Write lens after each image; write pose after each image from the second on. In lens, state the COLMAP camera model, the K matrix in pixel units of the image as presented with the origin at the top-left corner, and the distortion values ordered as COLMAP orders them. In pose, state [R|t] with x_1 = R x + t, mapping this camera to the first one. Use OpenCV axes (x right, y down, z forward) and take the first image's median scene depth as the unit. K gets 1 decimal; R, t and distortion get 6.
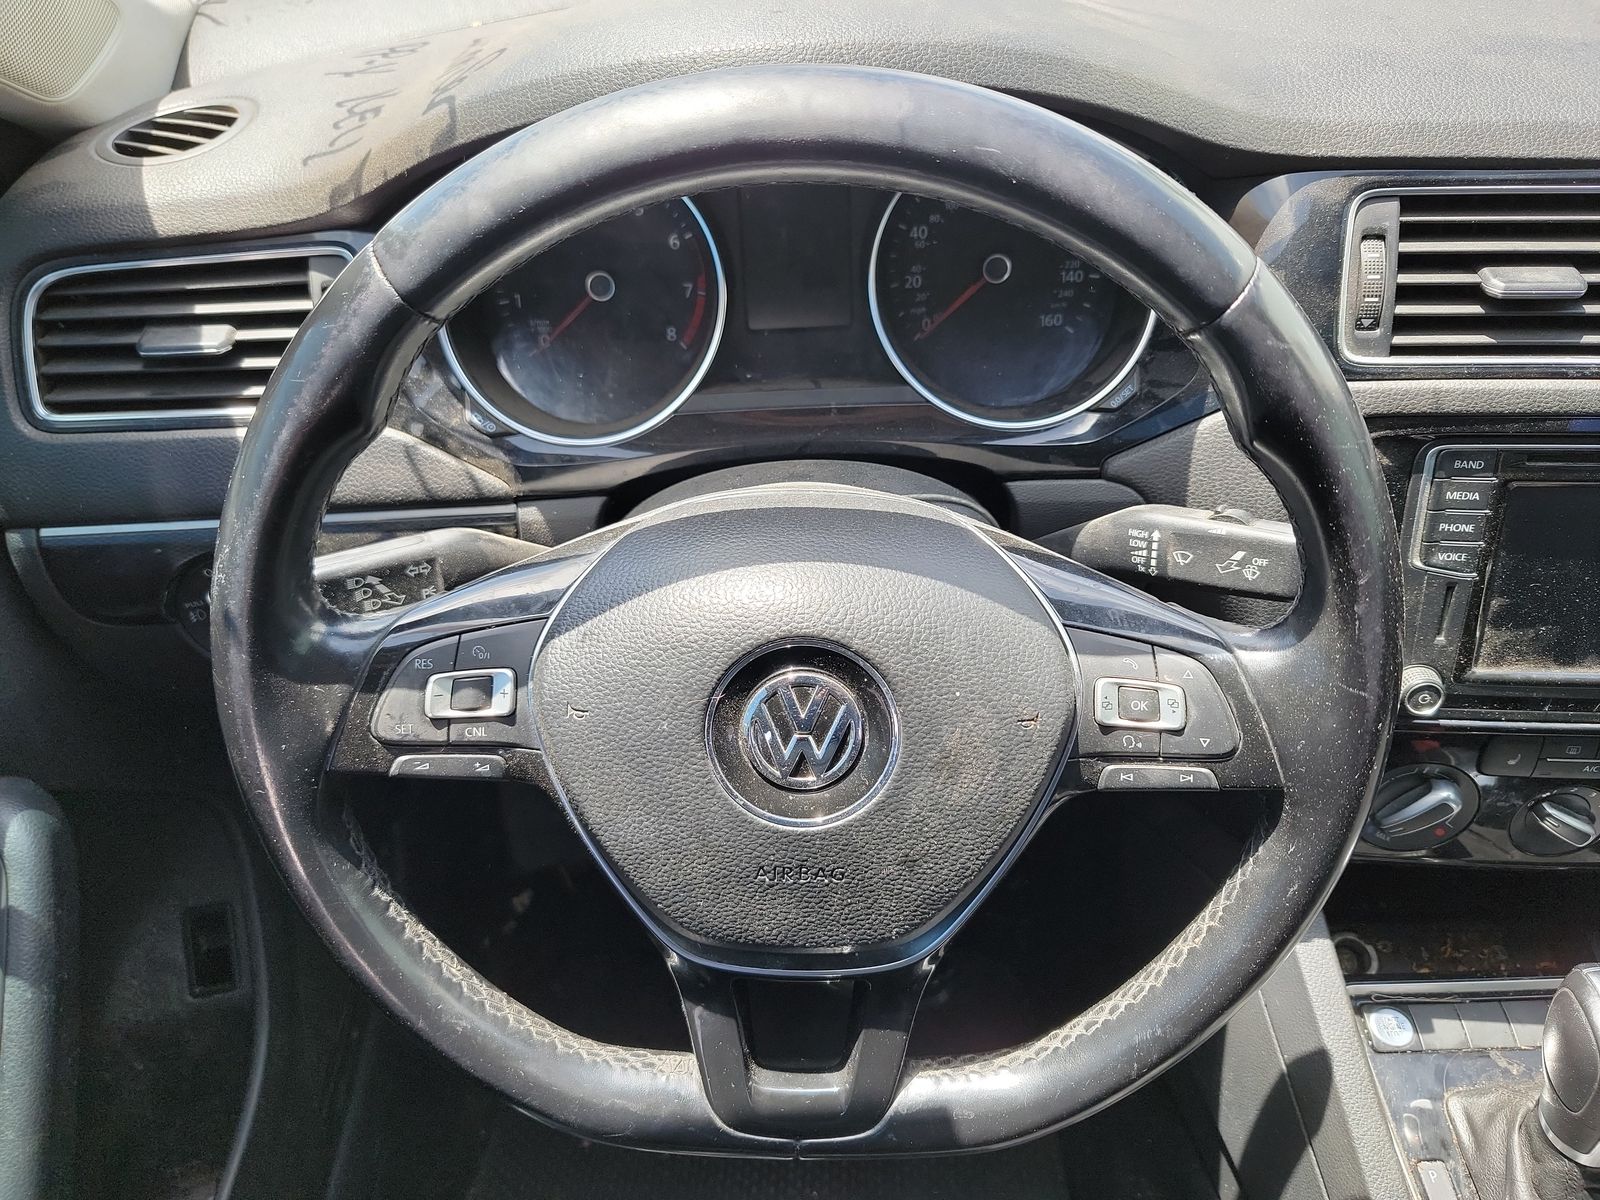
lens RADIAL K [[1135.4, 0, 807.8], [0, 1135.4, 600.3], [0, 0, 1]] dist [0.072364, -0.074534]
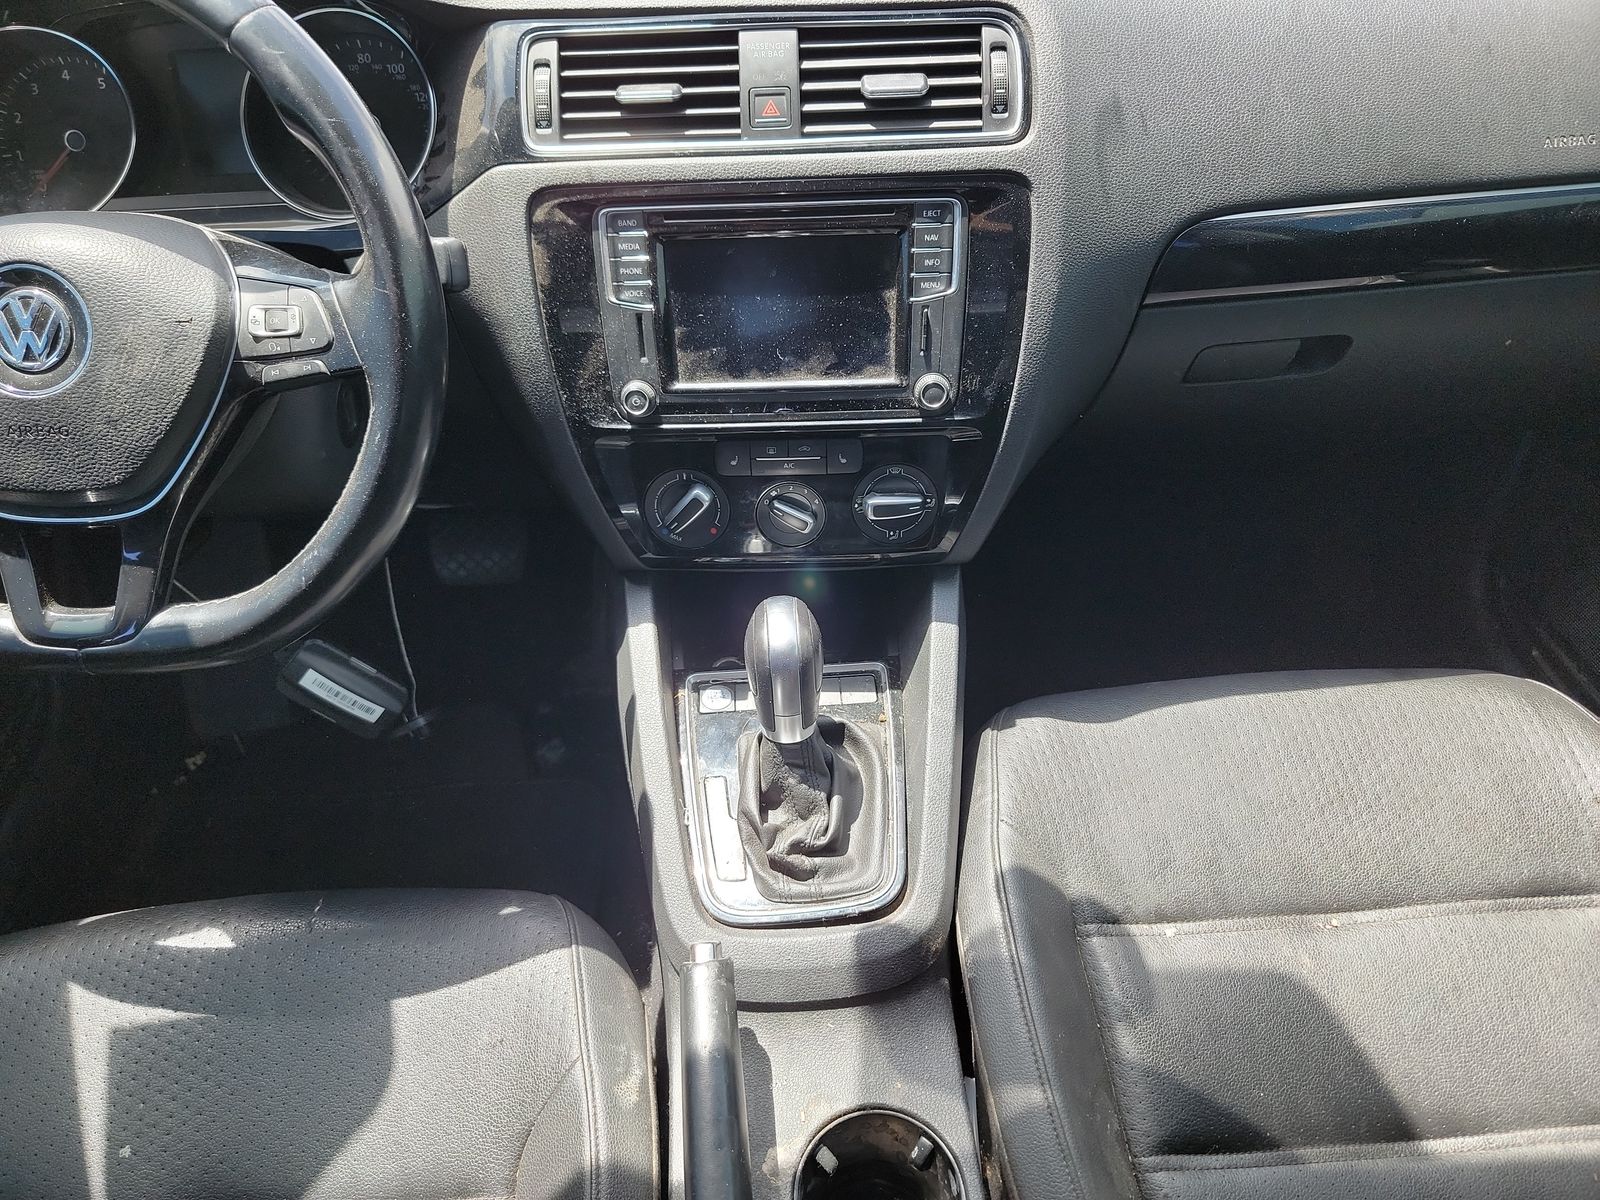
lens RADIAL K [[1176.2, 0, 855.1], [0, 1176.2, 644.2], [0, 0, 1]] dist [0.036478, -0.001731]
pose [[0.999643, -0.024941, 0.009541, 0.945932], [0.025683, 0.995807, -0.087802, 0.620035], [-0.007312, 0.088016, 0.996092, -0.491406]]
